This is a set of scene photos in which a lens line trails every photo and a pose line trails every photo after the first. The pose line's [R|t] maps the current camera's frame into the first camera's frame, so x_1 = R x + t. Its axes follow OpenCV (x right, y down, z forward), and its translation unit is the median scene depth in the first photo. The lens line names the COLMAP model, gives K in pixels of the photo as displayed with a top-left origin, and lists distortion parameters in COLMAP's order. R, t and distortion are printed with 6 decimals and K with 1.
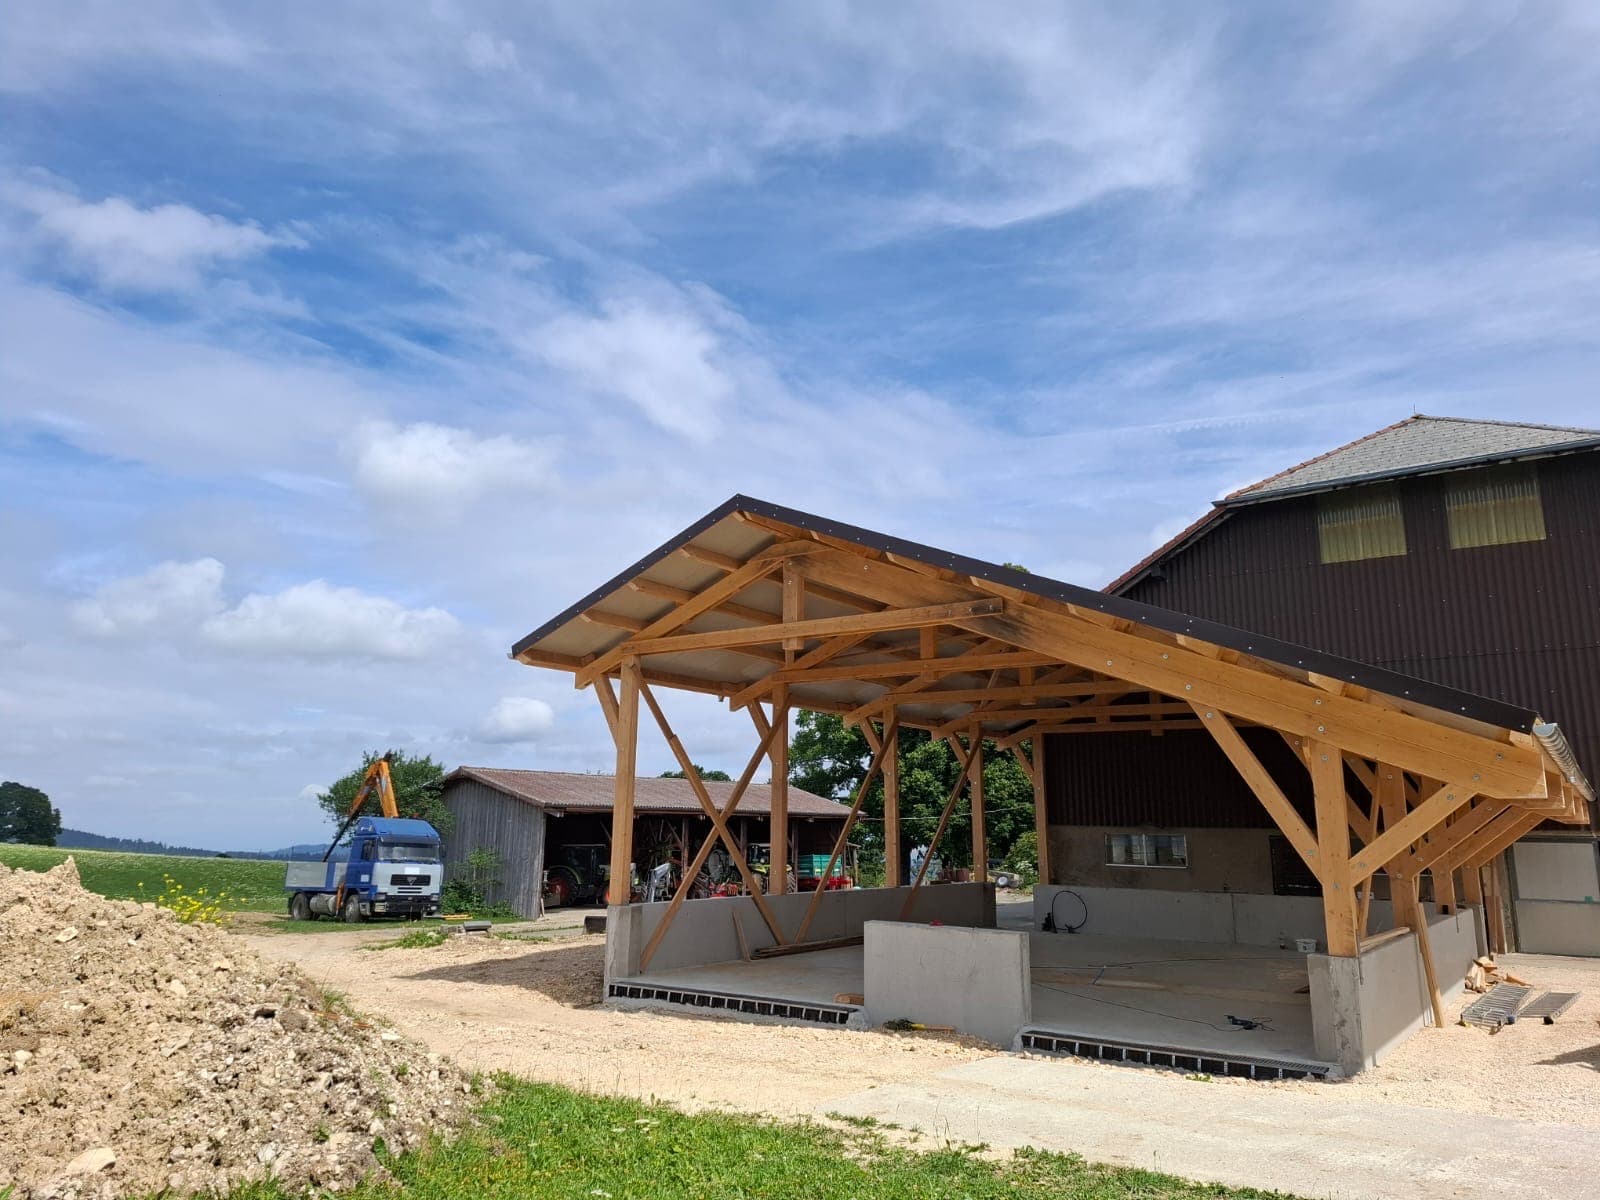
lens RADIAL K [[1096.8, 0, 800.0], [0, 1096.8, 600.0], [0, 0, 1]] dist [0.112932, -0.132782]
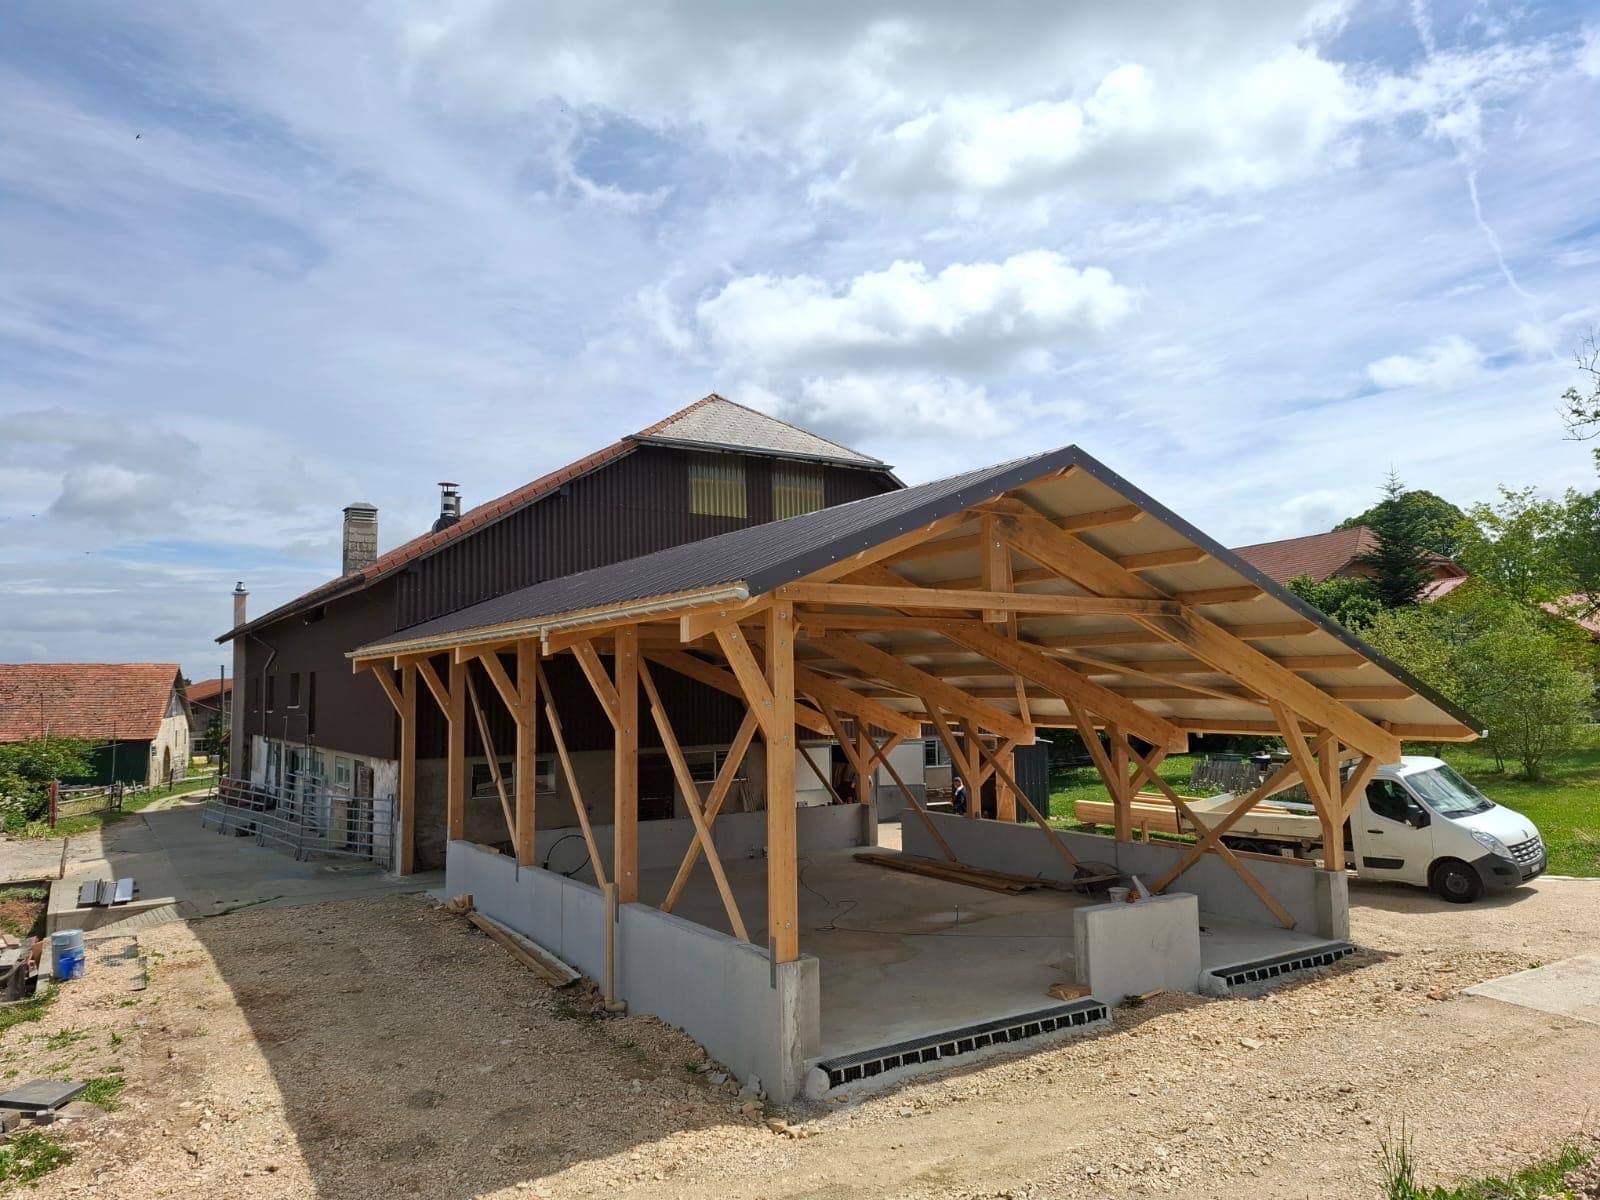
lens RADIAL K [[1096.8, 0, 800.0], [0, 1096.8, 600.0], [0, 0, 1]] dist [0.112932, -0.132782]
pose [[0.355898, 0.057135, 0.932777, -0.574319], [-0.171565, 0.985160, 0.005116, 0.032257], [-0.918642, -0.161853, 0.360418, 0.540613]]
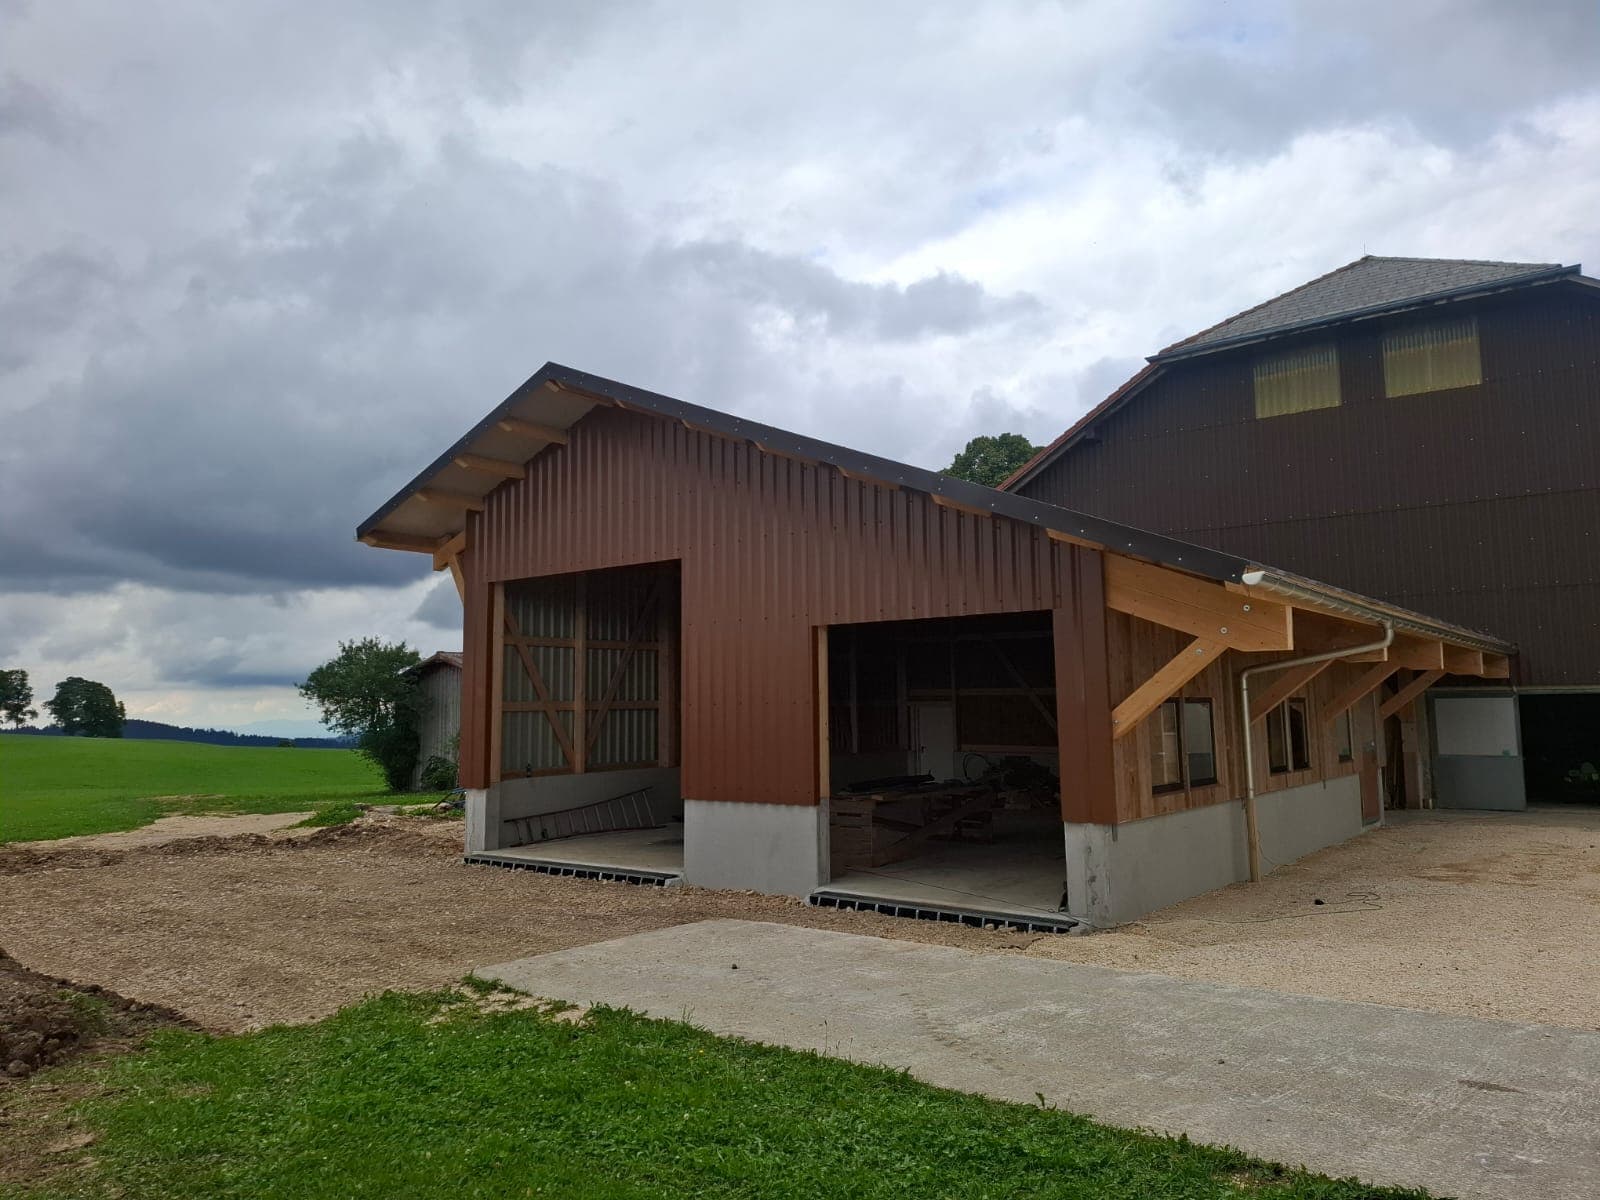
lens RADIAL K [[1096.8, 0, 800.0], [0, 1096.8, 600.0], [0, 0, 1]] dist [0.112932, -0.132782]
pose [[0.999038, -0.027210, -0.034393, 0.115260], [0.030785, 0.993662, 0.108112, 0.007455], [0.031233, -0.109067, 0.993544, 0.017479]]
